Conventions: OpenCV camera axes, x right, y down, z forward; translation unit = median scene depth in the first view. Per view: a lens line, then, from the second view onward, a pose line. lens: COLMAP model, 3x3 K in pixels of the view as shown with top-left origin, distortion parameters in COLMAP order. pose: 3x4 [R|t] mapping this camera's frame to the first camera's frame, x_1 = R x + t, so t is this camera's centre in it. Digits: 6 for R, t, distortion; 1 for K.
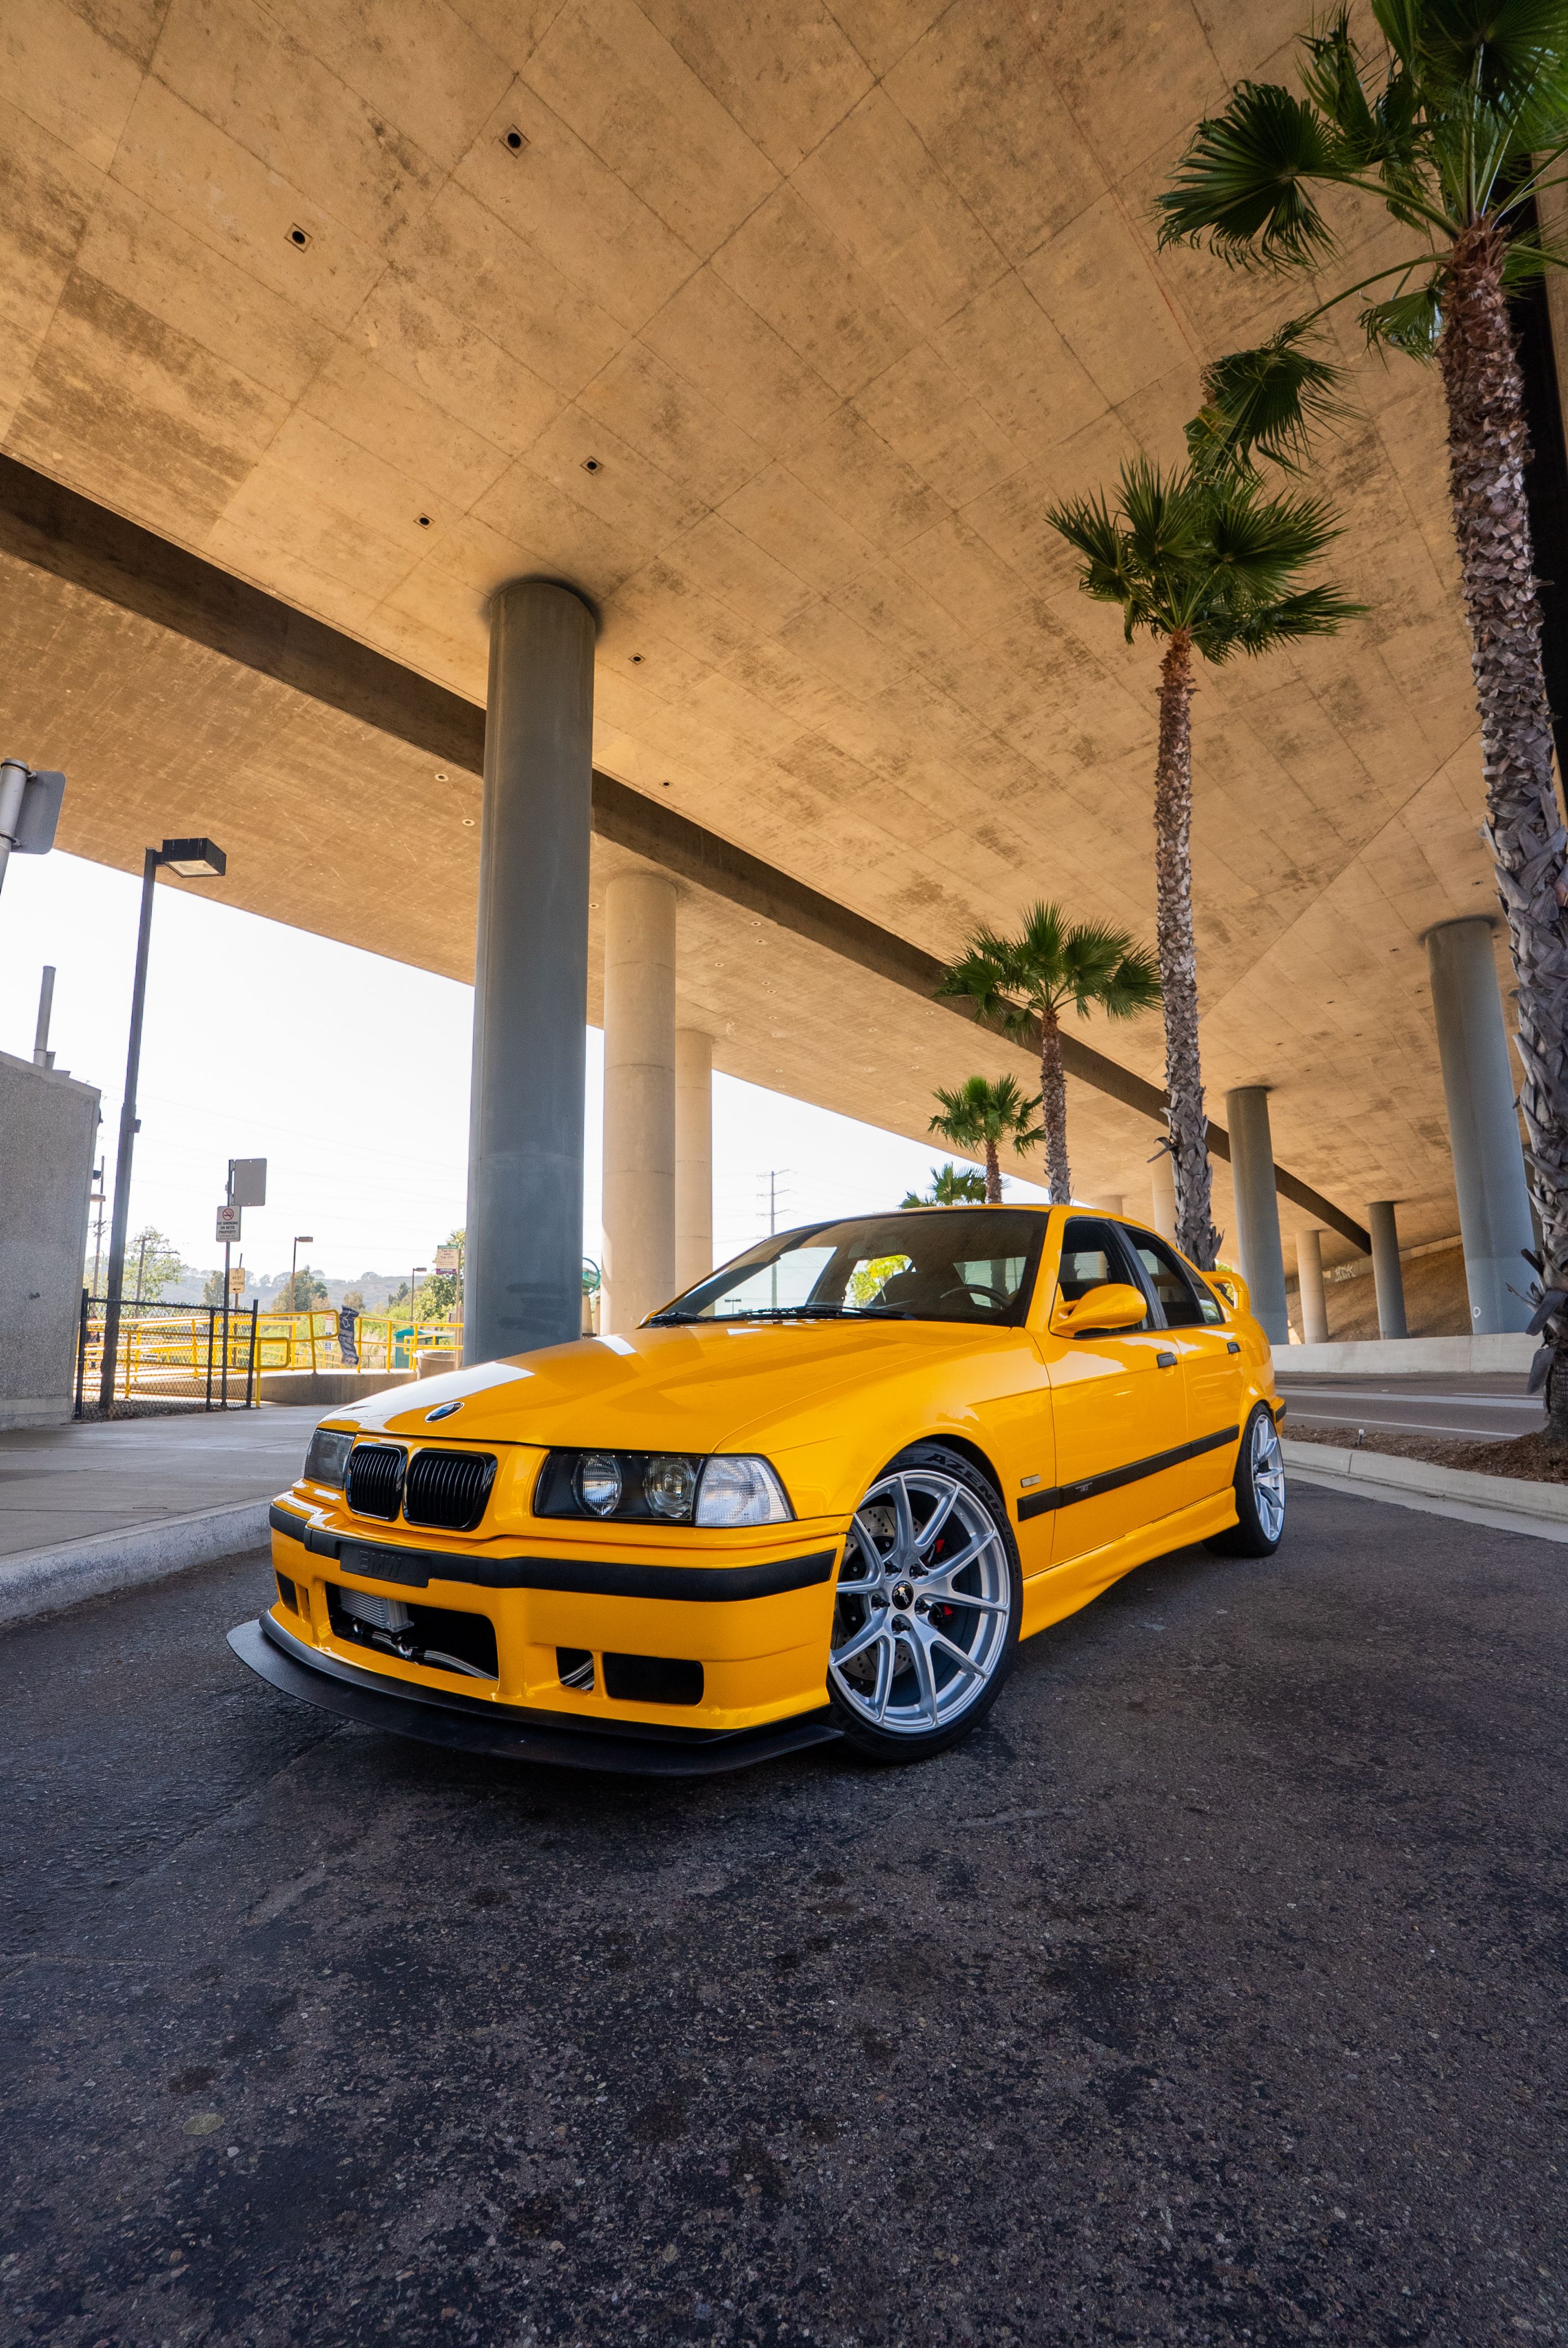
lens RADIAL K [[1177.0, 0, 784.2], [0, 1177.0, 1177.3], [0, 0, 1]] dist [-0.057606, 0.020357]
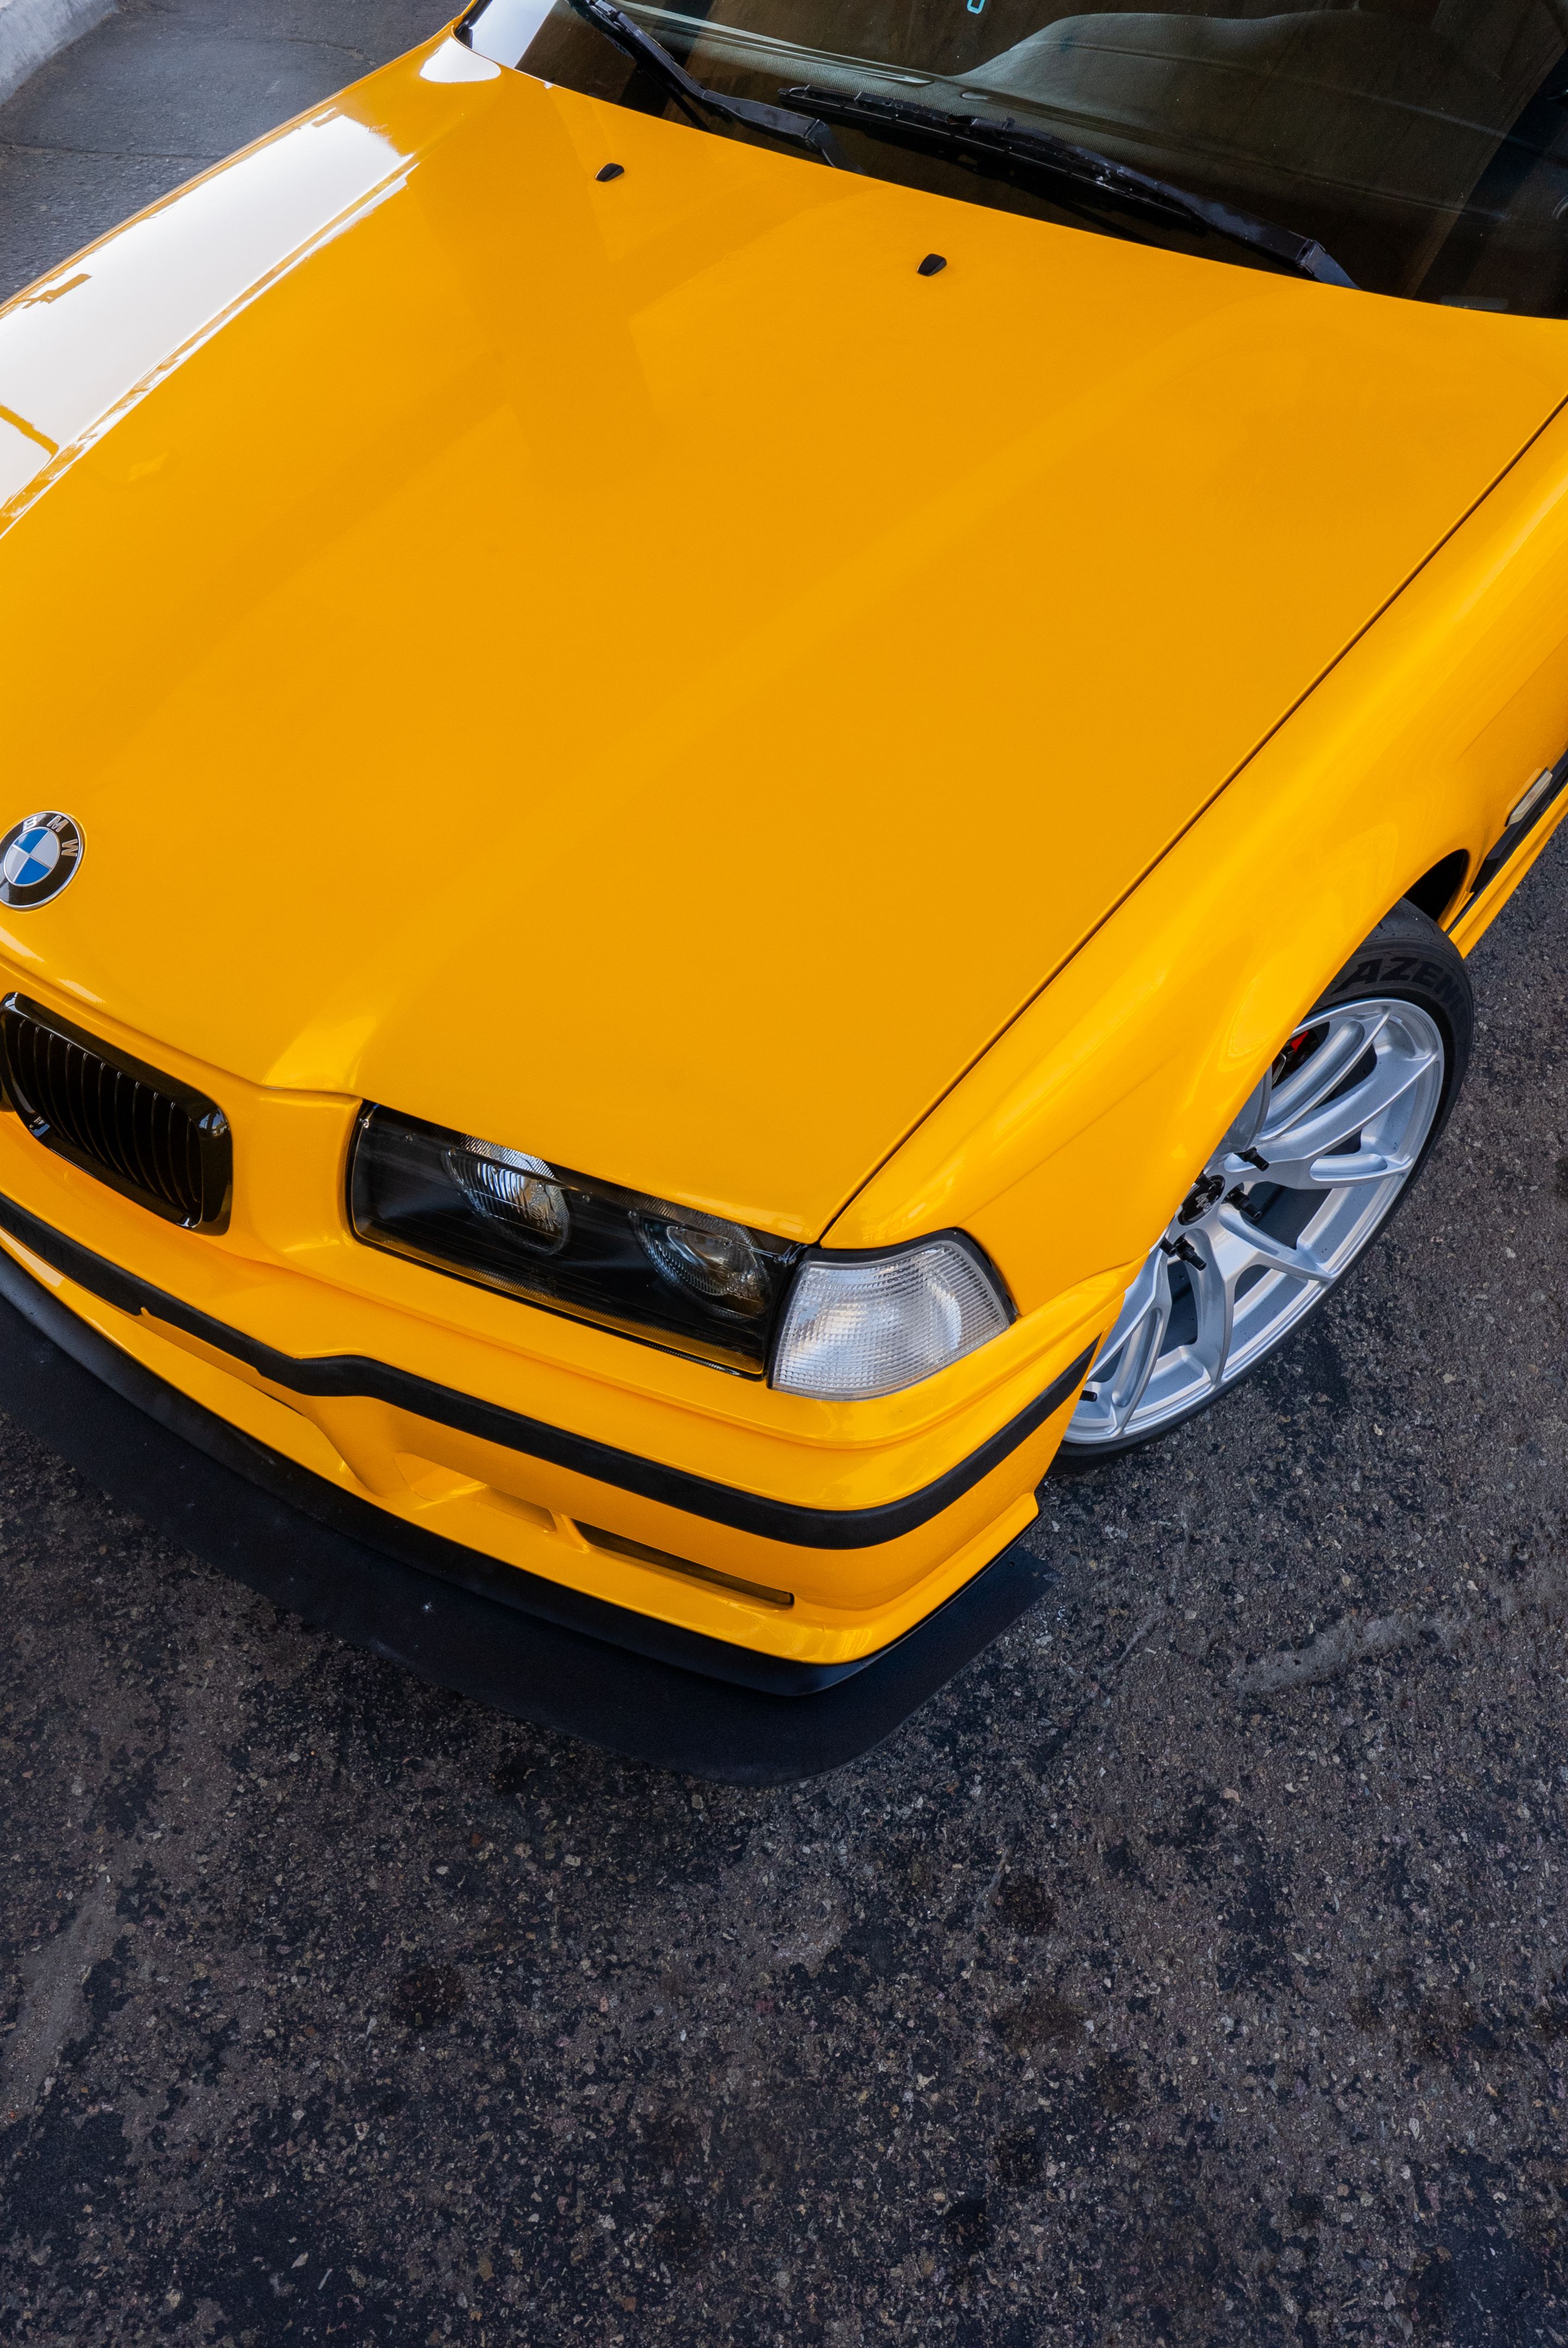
lens RADIAL K [[1716.3, 0, 798.6], [0, 1716.3, 1191.0], [0, 0, 1]] dist [-0.008164, 0.018822]
pose [[0.999746, 0.004830, 0.022033, -0.079725], [-0.021335, 0.519592, 0.854148, -0.246175], [-0.007322, -0.854401, 0.519563, 0.751812]]
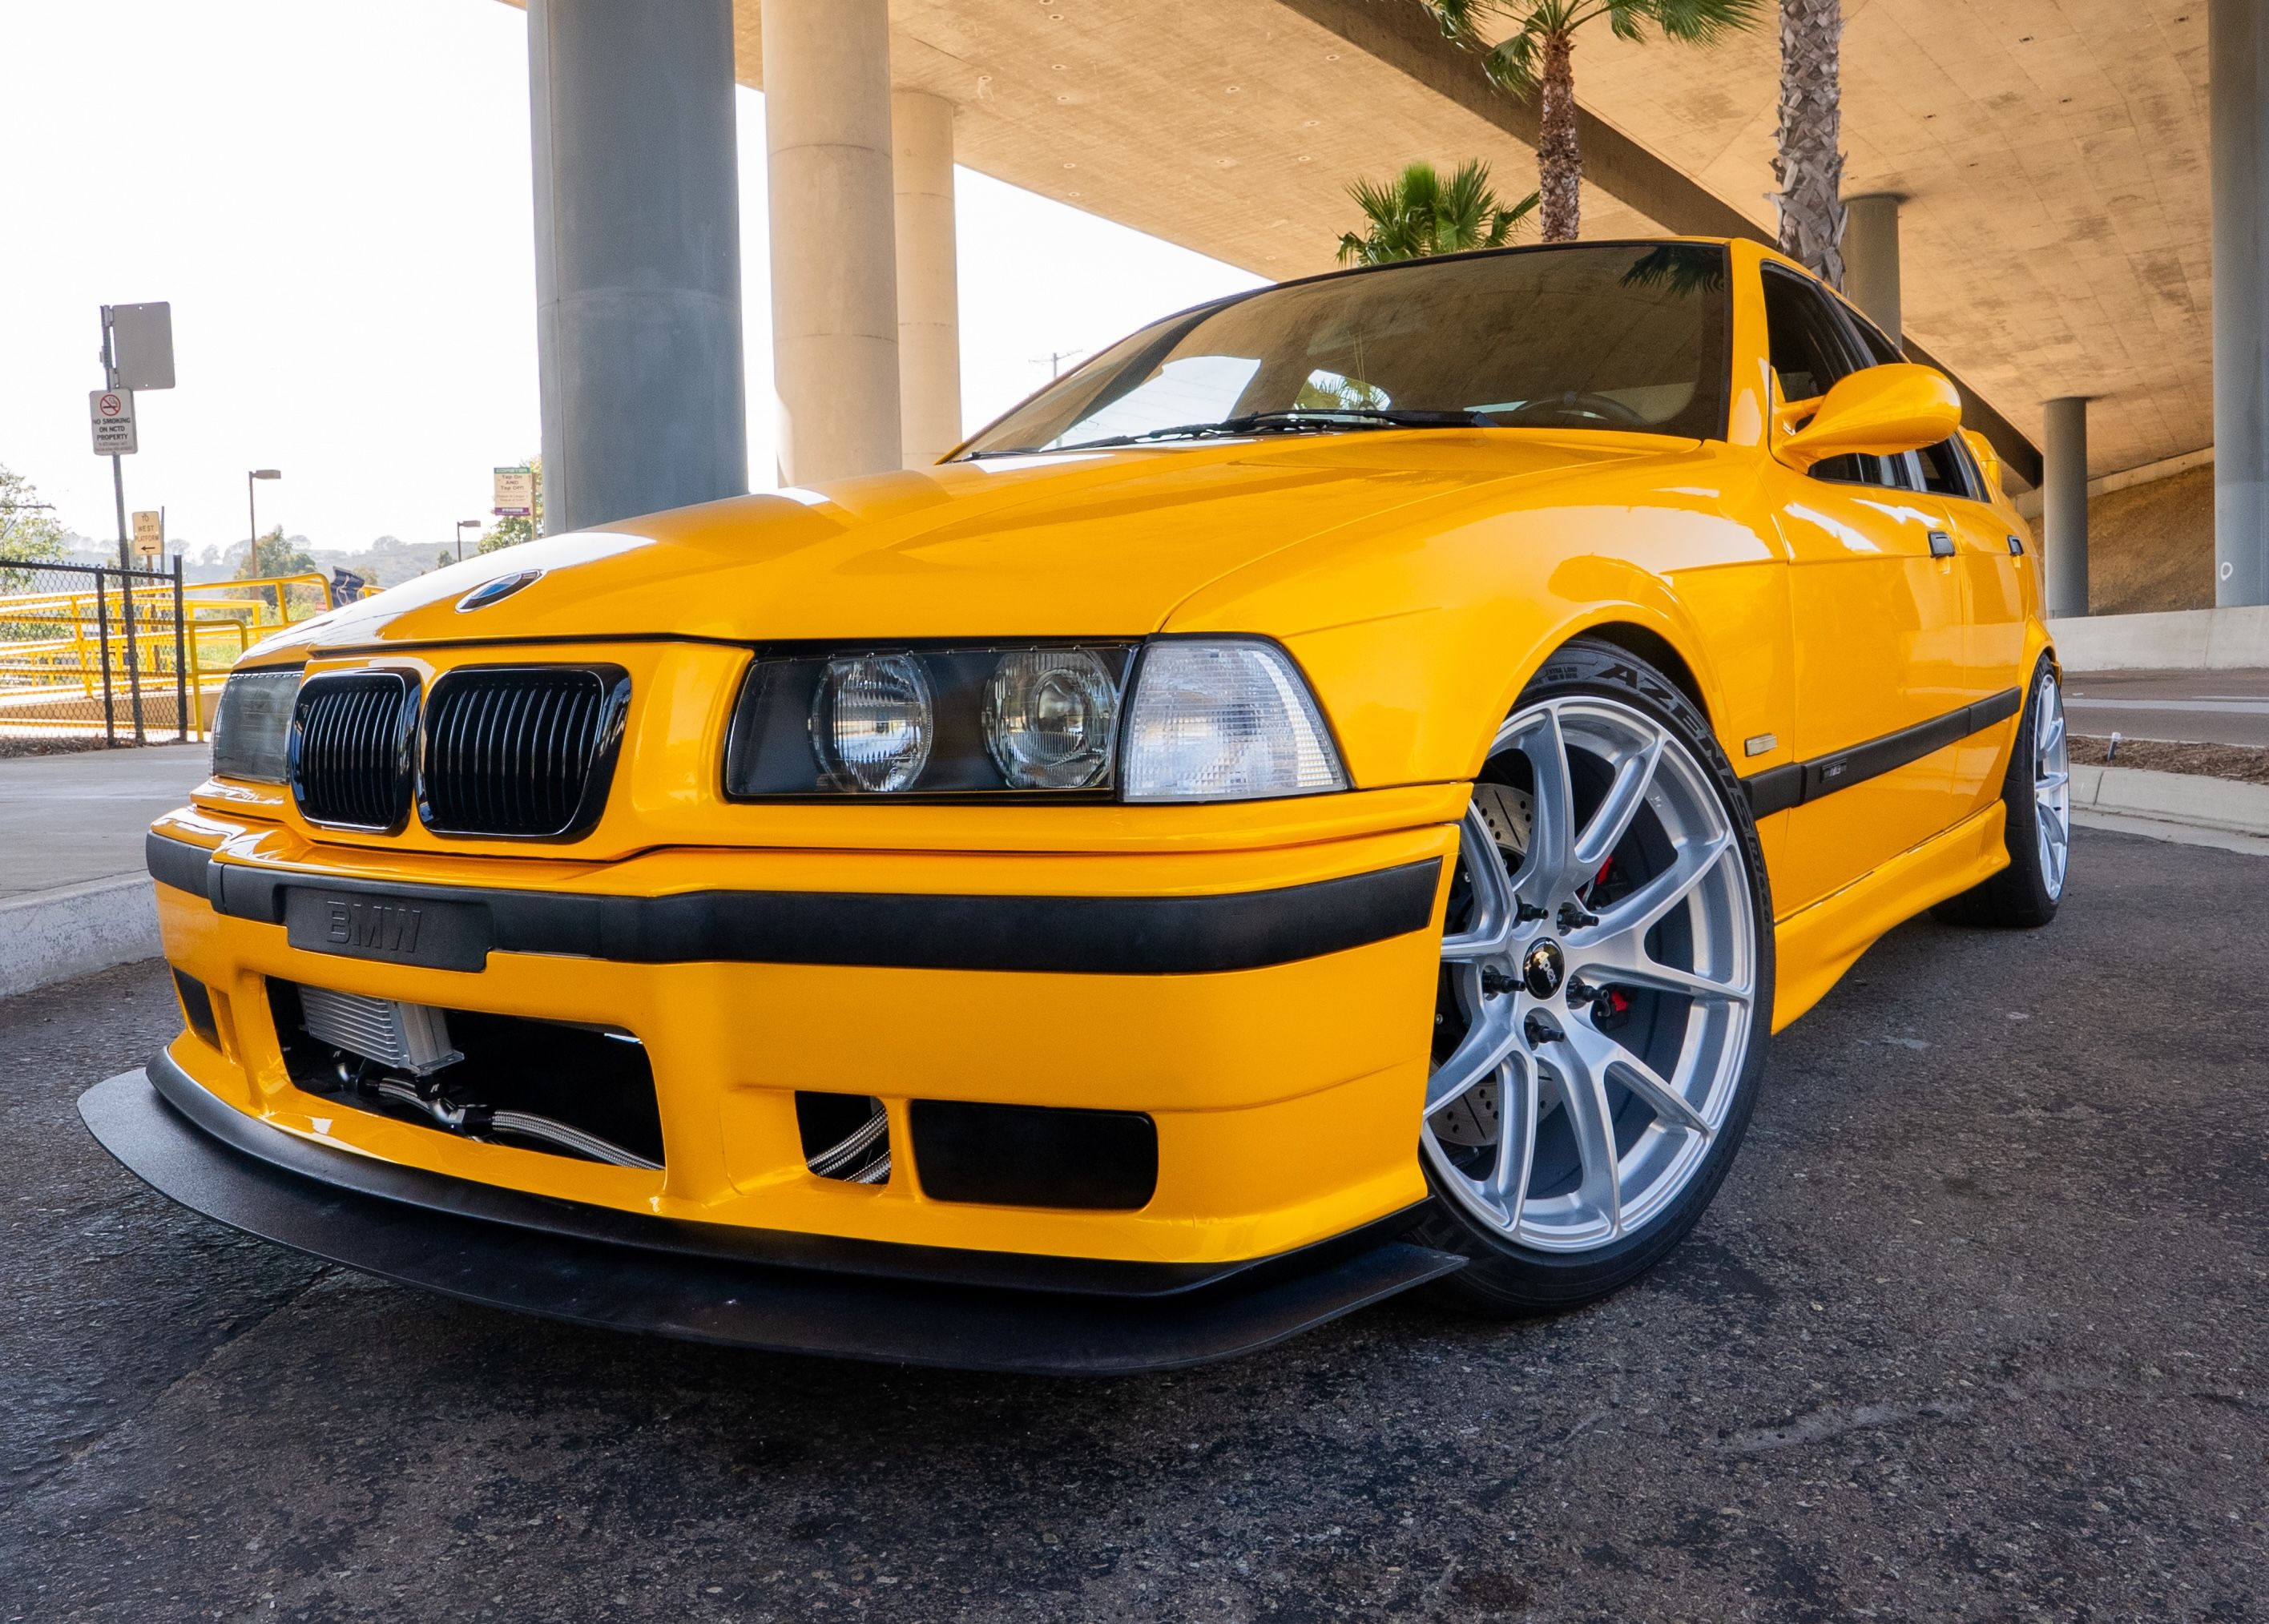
lens RADIAL K [[1859.5, 0, 1140.8], [0, 1859.5, 805.5], [0, 0, 1]] dist [-0.056837, 0.035068]
pose [[0.999031, -0.016389, 0.040846, -0.096953], [0.007142, 0.976149, 0.216983, 0.156497], [-0.043428, -0.216481, 0.975320, 0.358070]]
